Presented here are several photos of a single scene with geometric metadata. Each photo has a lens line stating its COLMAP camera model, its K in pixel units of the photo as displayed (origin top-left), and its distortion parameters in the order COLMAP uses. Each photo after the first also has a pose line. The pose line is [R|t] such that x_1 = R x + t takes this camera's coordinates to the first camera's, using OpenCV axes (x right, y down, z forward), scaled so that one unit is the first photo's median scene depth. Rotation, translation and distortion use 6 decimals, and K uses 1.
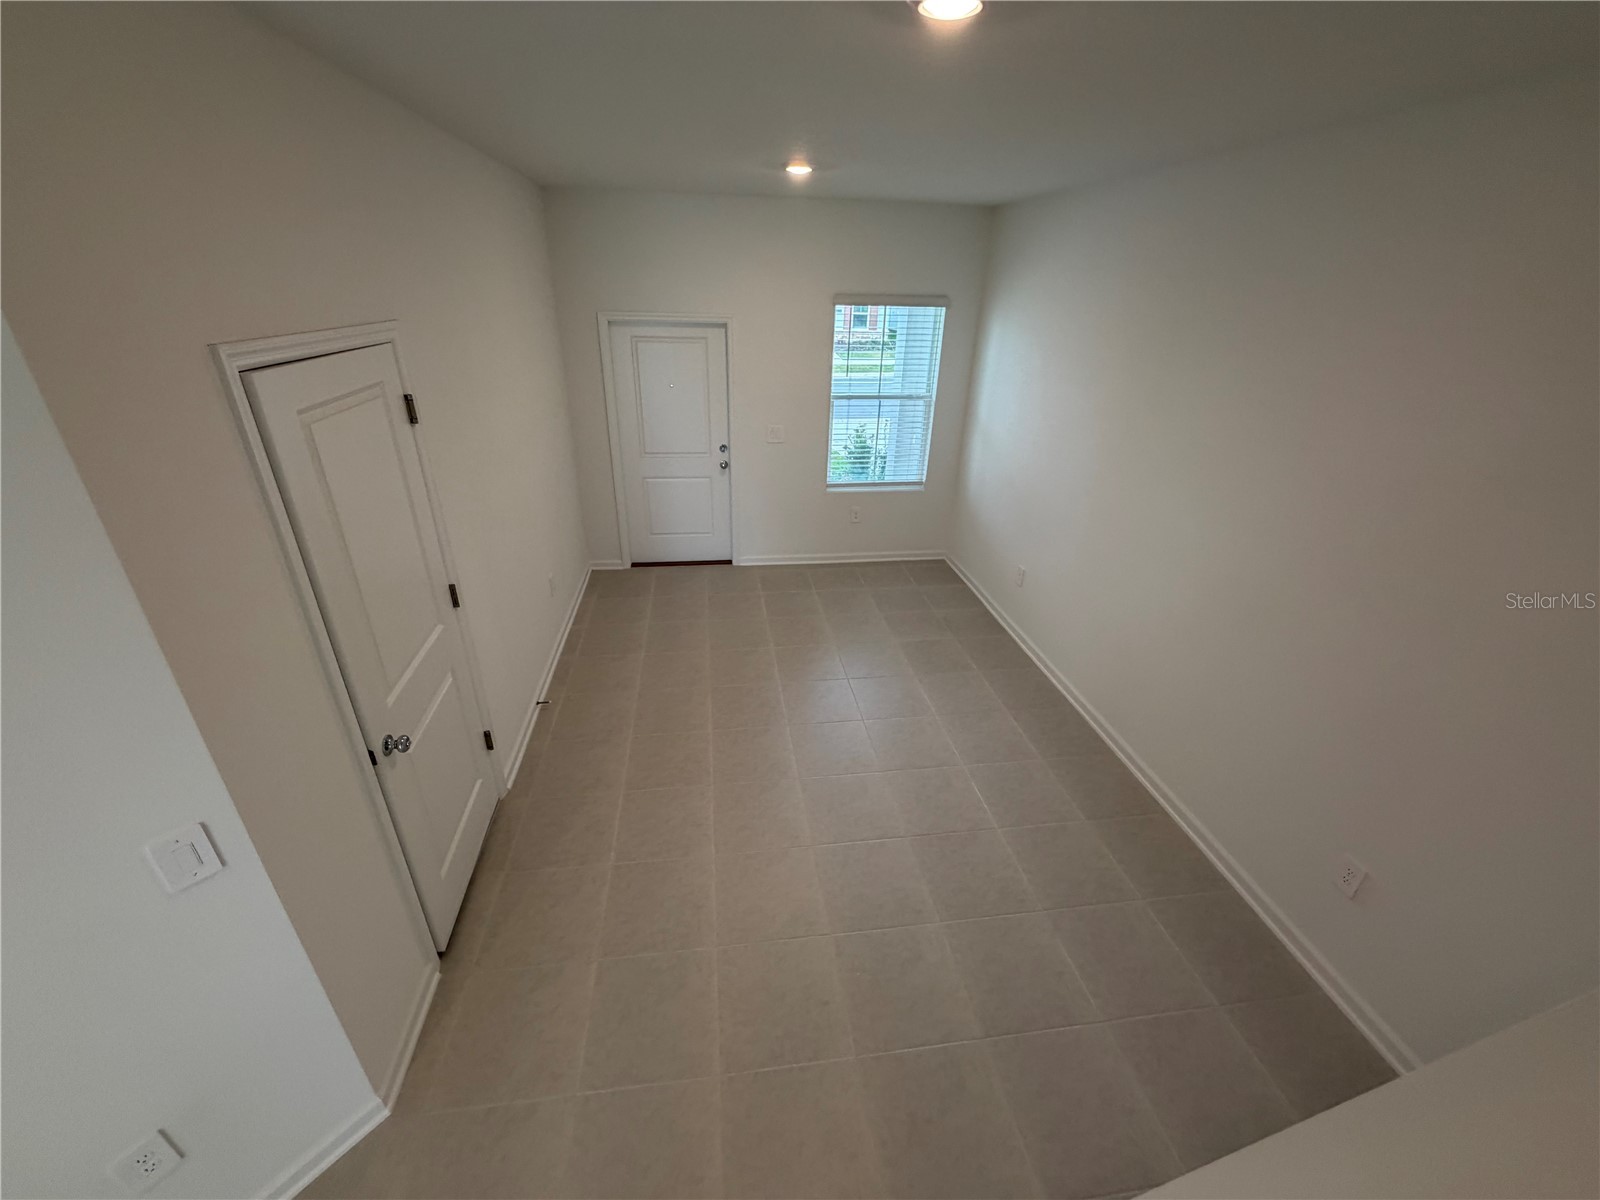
lens RADIAL K [[639.2, 0, 795.6], [0, 639.2, 596.7], [0, 0, 1]] dist [-0.000178, 0.000264]
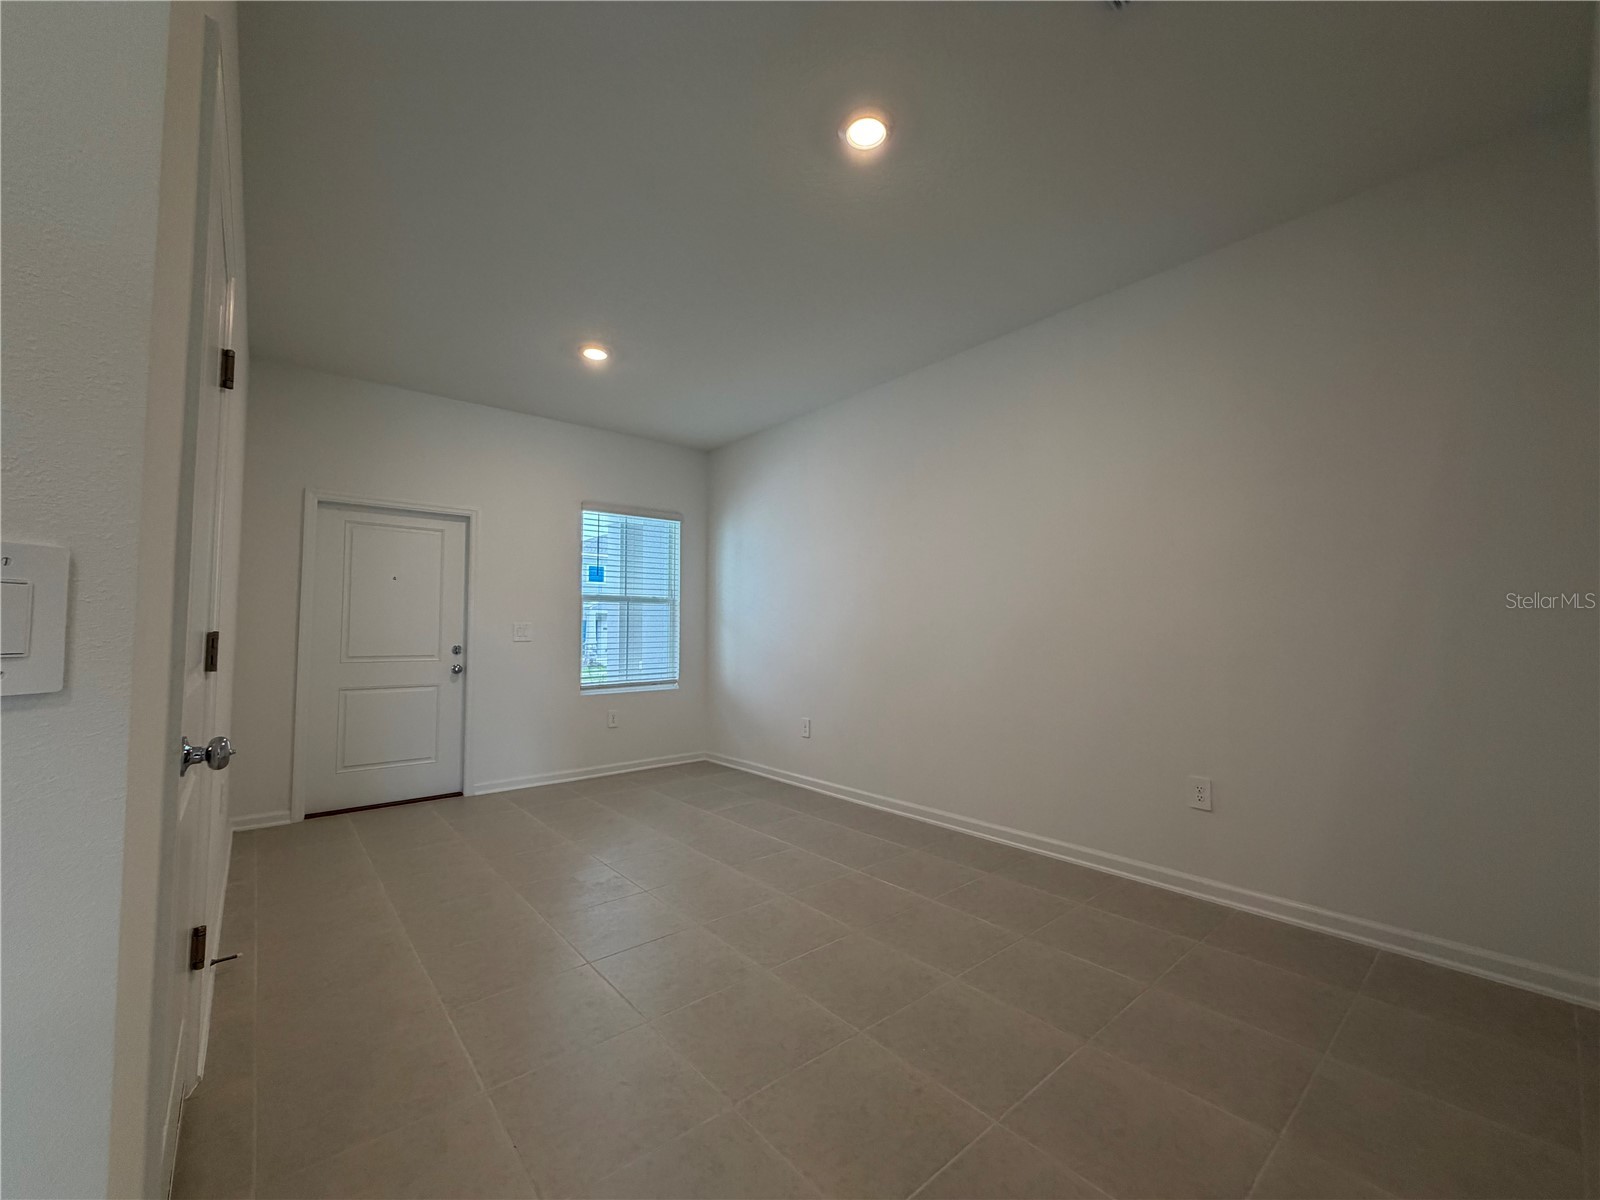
lens RADIAL K [[639.2, 0, 795.6], [0, 639.2, 596.7], [0, 0, 1]] dist [-0.000178, 0.000264]
pose [[0.845742, 0.003835, 0.533578, -0.187892], [0.254750, 0.875747, -0.410084, 0.174329], [-0.468852, 0.482755, 0.739679, 0.117086]]
